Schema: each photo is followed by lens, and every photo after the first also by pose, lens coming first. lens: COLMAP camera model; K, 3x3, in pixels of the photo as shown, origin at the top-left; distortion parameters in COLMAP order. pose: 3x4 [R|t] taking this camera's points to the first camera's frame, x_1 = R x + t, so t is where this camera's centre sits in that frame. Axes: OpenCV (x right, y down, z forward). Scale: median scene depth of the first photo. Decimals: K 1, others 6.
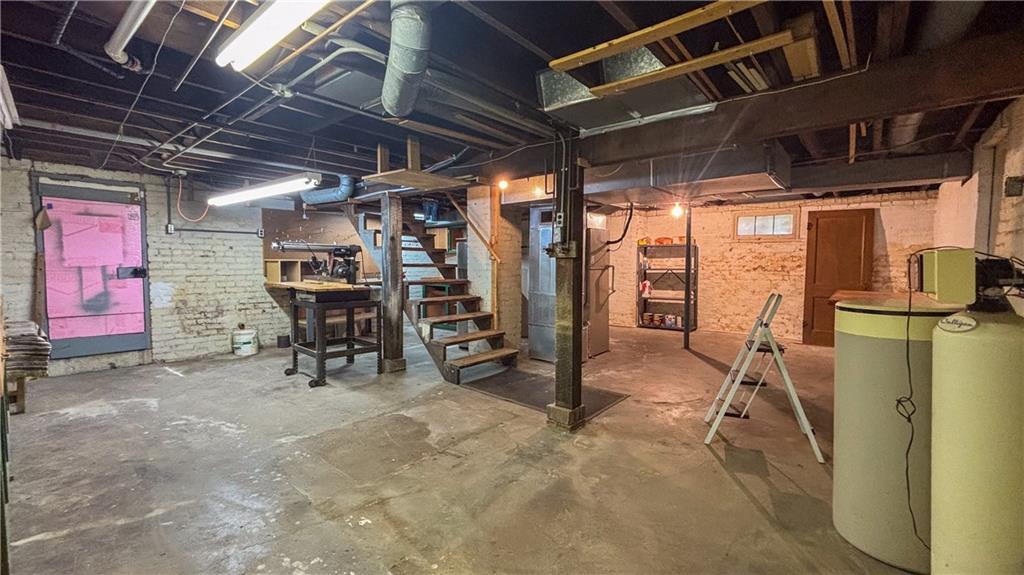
lens RADIAL K [[417.1, 0, 512.0], [0, 417.1, 287.5], [0, 0, 1]] dist [-0.001727, -0.008070]
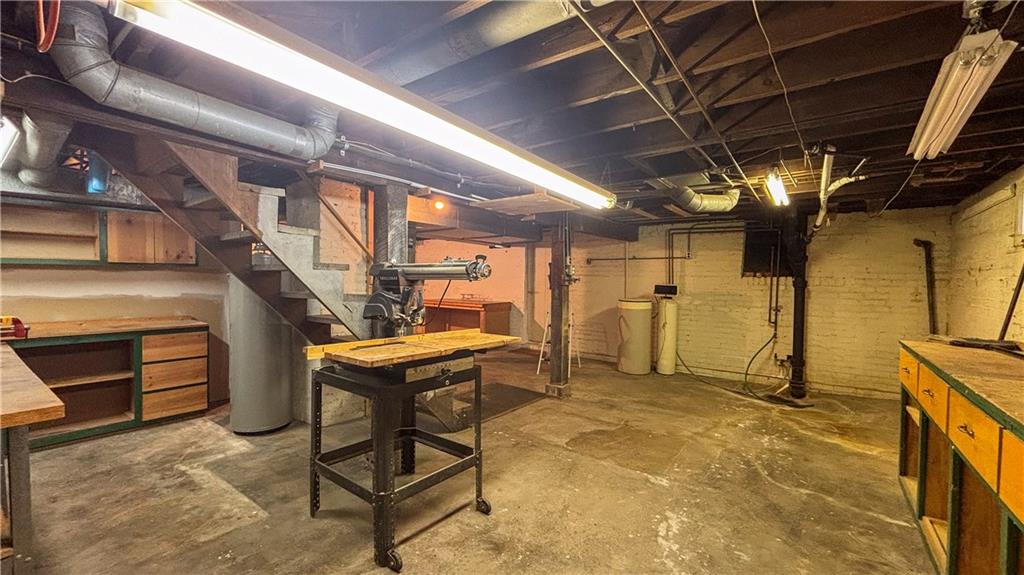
lens RADIAL K [[417.1, 0, 512.0], [0, 417.1, 287.5], [0, 0, 1]] dist [-0.001727, -0.008070]
pose [[-0.060067, -0.031940, 0.997683, -1.427825], [0.046026, 0.998336, 0.034732, -0.124863], [-0.997133, 0.048005, -0.058497, 1.344471]]
